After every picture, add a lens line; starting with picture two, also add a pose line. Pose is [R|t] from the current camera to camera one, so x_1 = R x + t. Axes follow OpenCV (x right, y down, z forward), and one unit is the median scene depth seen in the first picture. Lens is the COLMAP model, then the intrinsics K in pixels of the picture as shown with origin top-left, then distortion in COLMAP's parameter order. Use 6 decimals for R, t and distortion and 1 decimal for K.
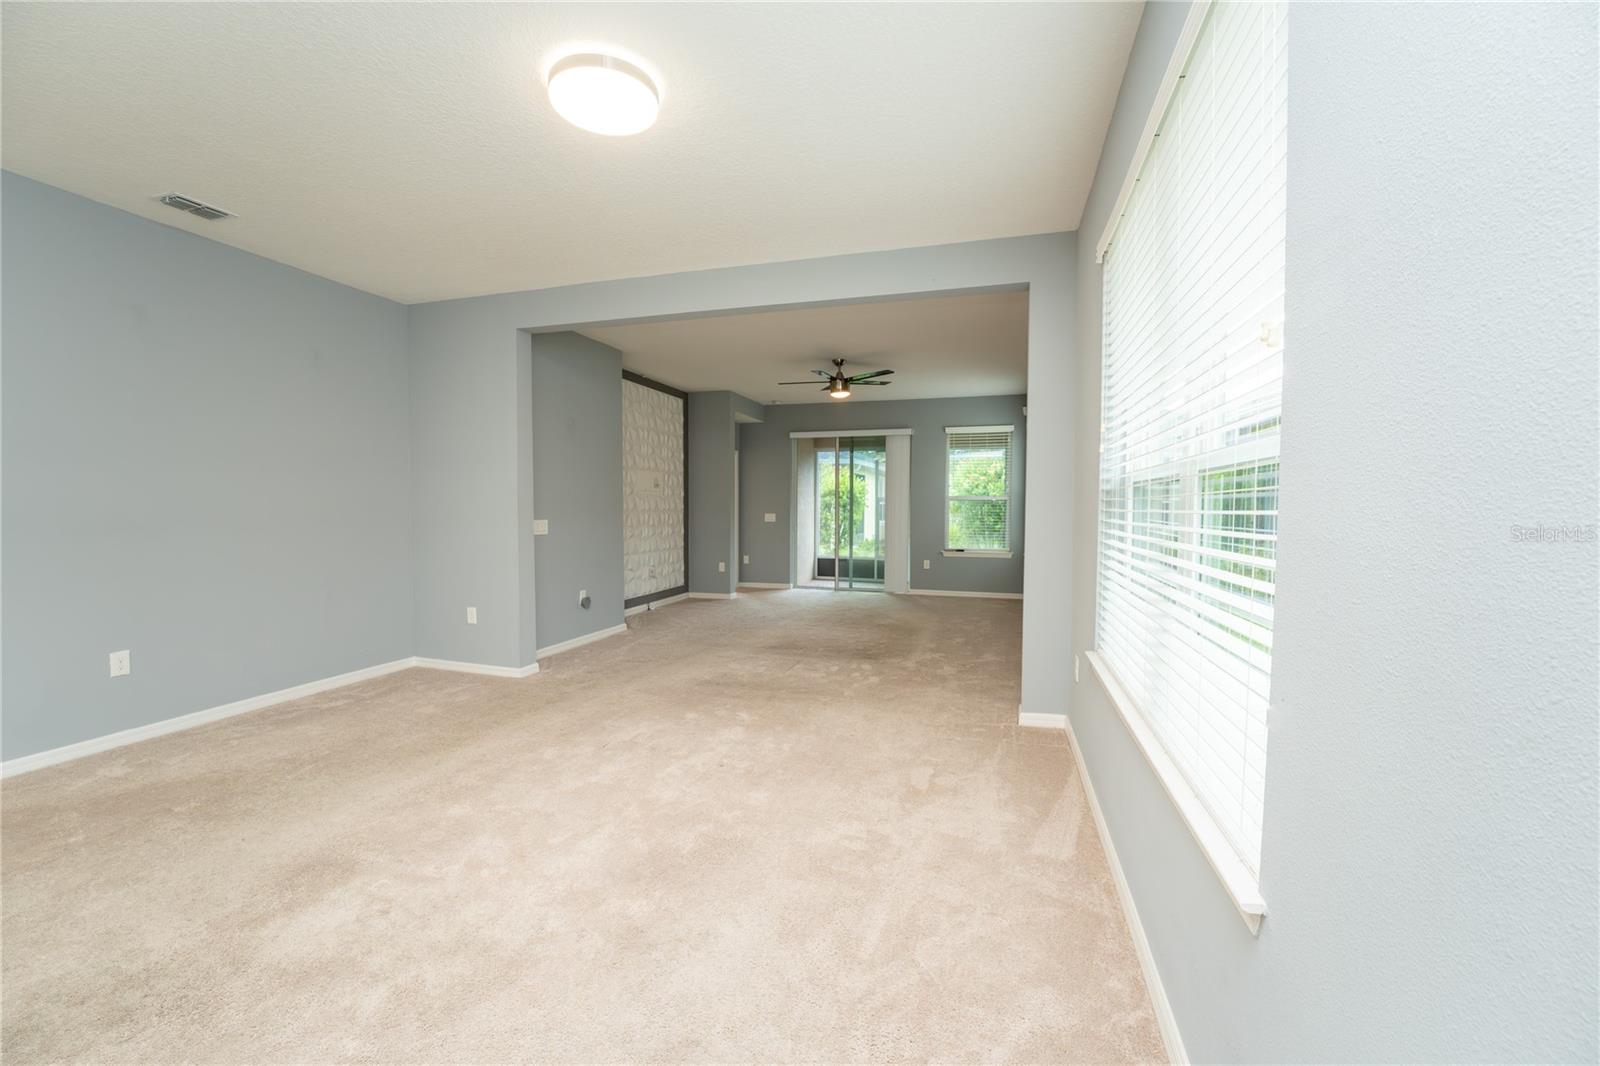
lens RADIAL K [[648.2, 0, 796.7], [0, 648.2, 534.6], [0, 0, 1]] dist [-0.024919, 0.000223]
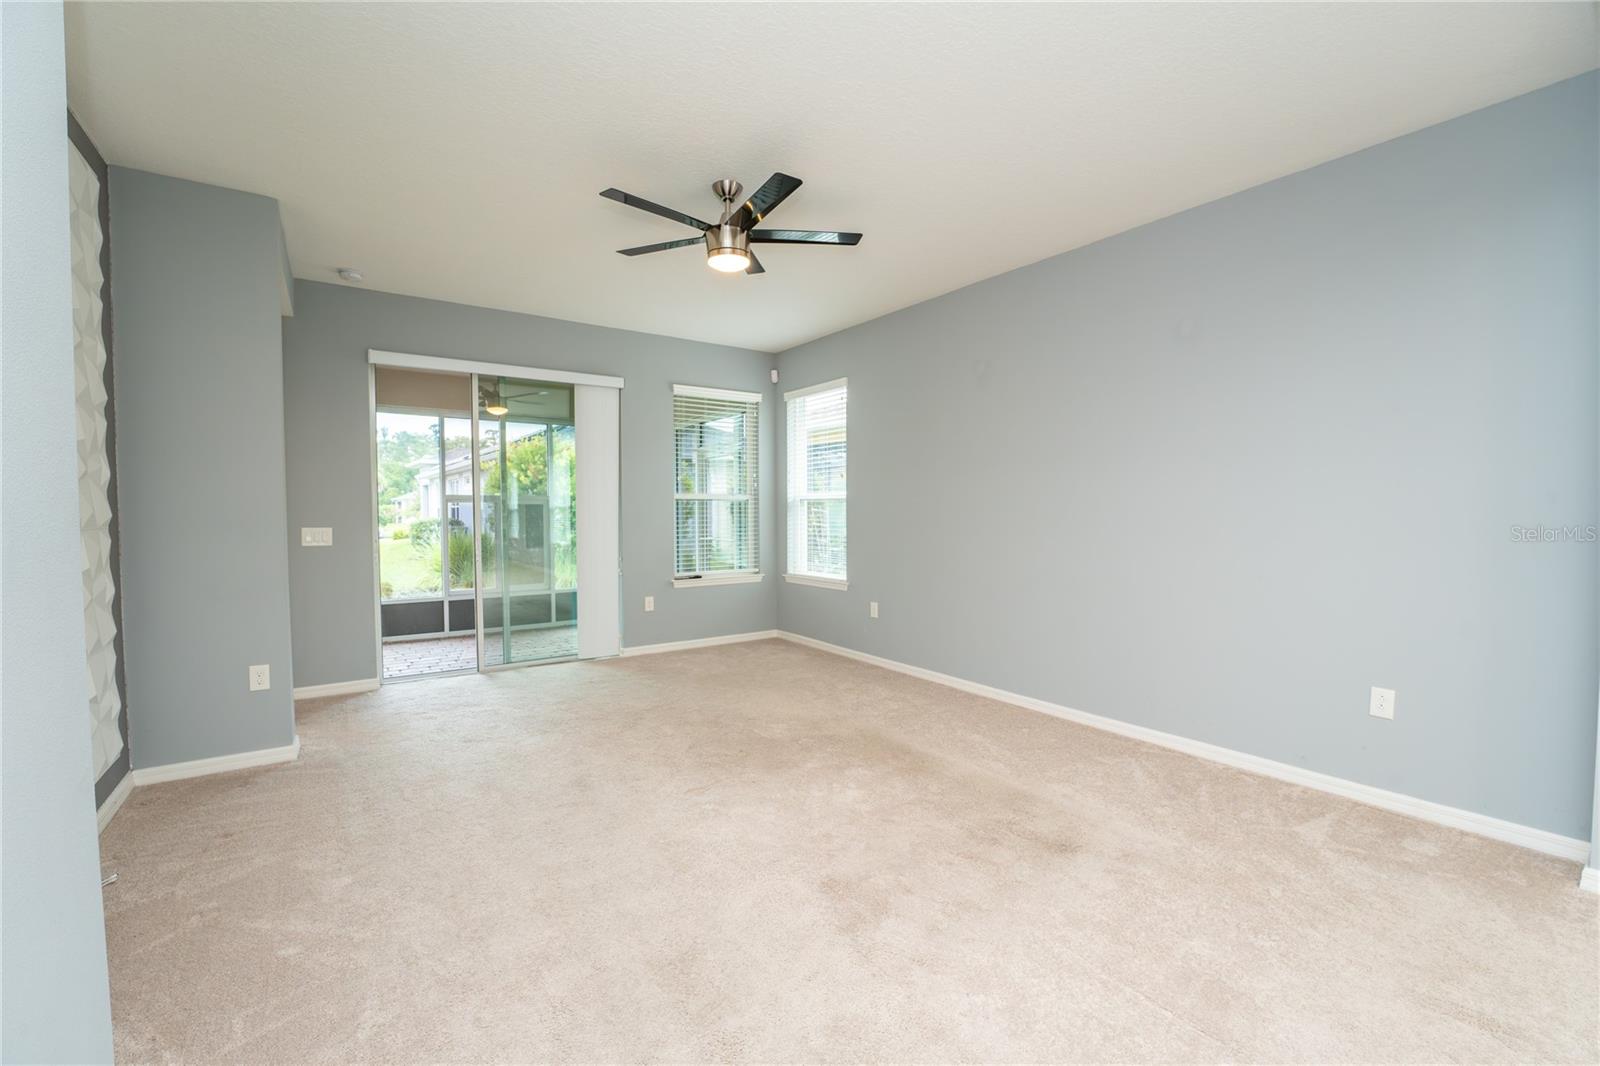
lens RADIAL K [[658.1, 0, 802.6], [0, 658.1, 535.8], [0, 0, 1]] dist [-0.029621, 0.000031]
pose [[0.608112, -0.035335, 0.793065, -0.233184], [0.037934, 0.999161, 0.015429, -0.026089], [-0.792945, 0.020702, 0.608942, 0.581138]]
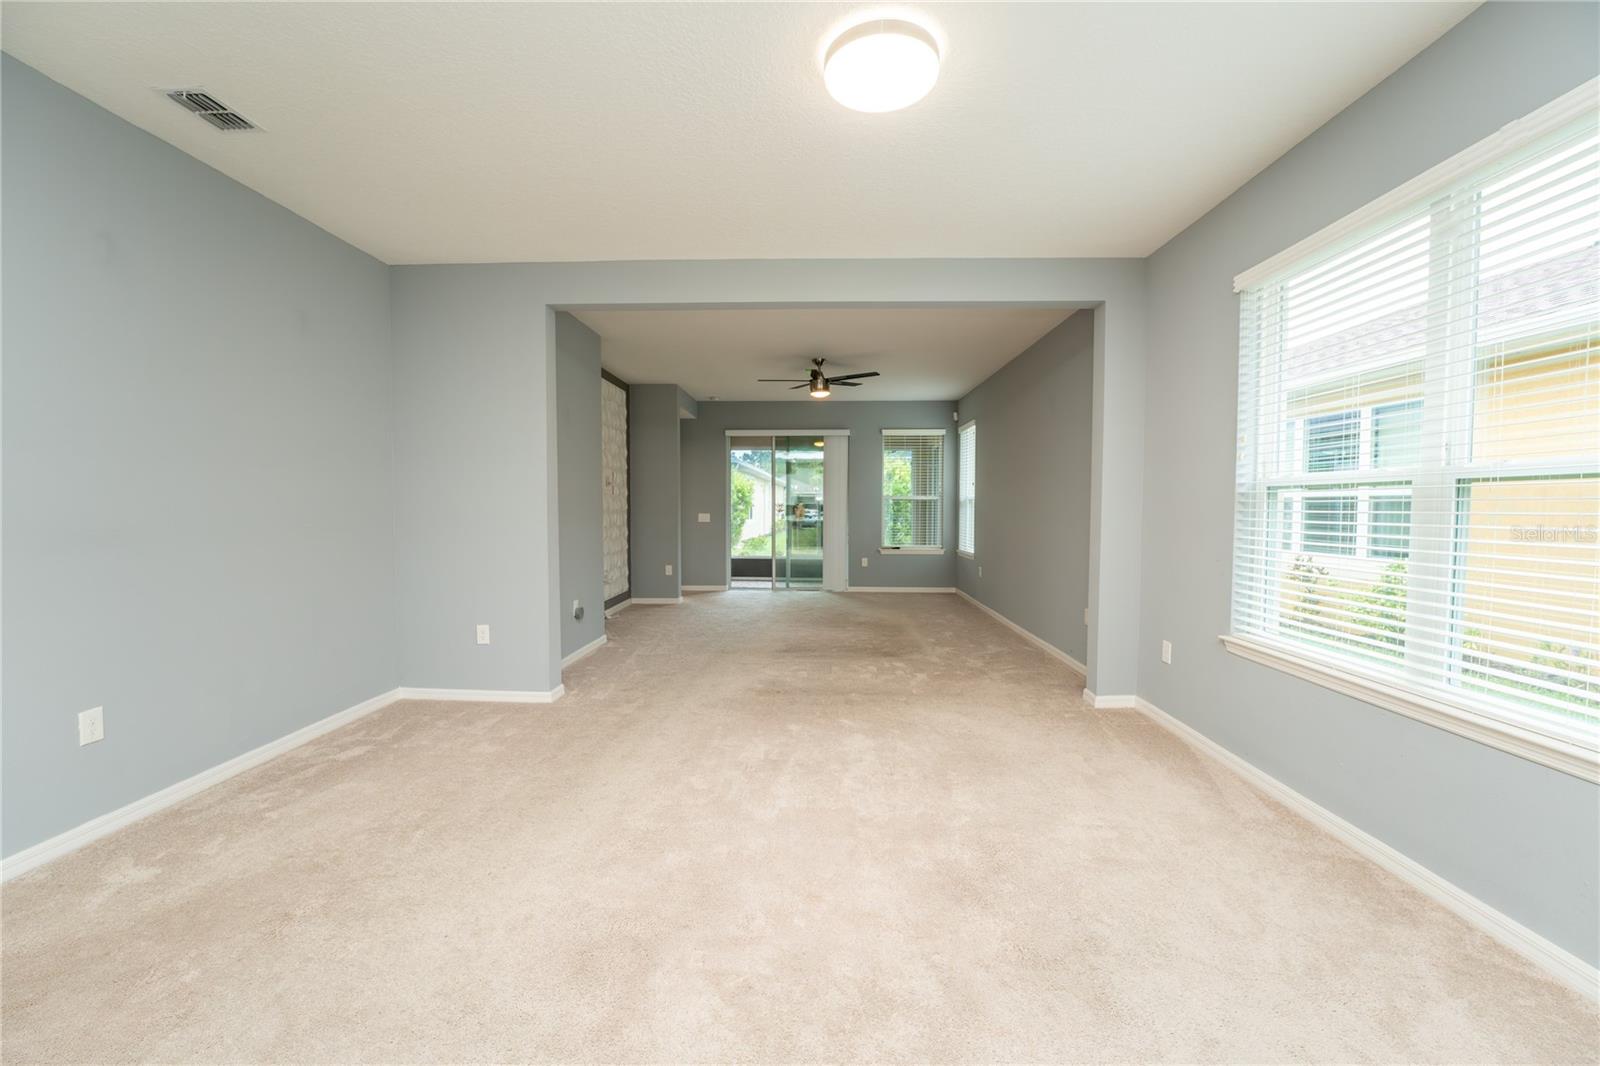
lens RADIAL K [[648.2, 0, 796.7], [0, 648.2, 534.6], [0, 0, 1]] dist [-0.024919, 0.000223]
pose [[0.965912, -0.013032, 0.258542, -0.195035], [0.012631, 0.999915, 0.003210, -0.002998], [-0.258562, 0.000165, 0.965995, 0.038395]]
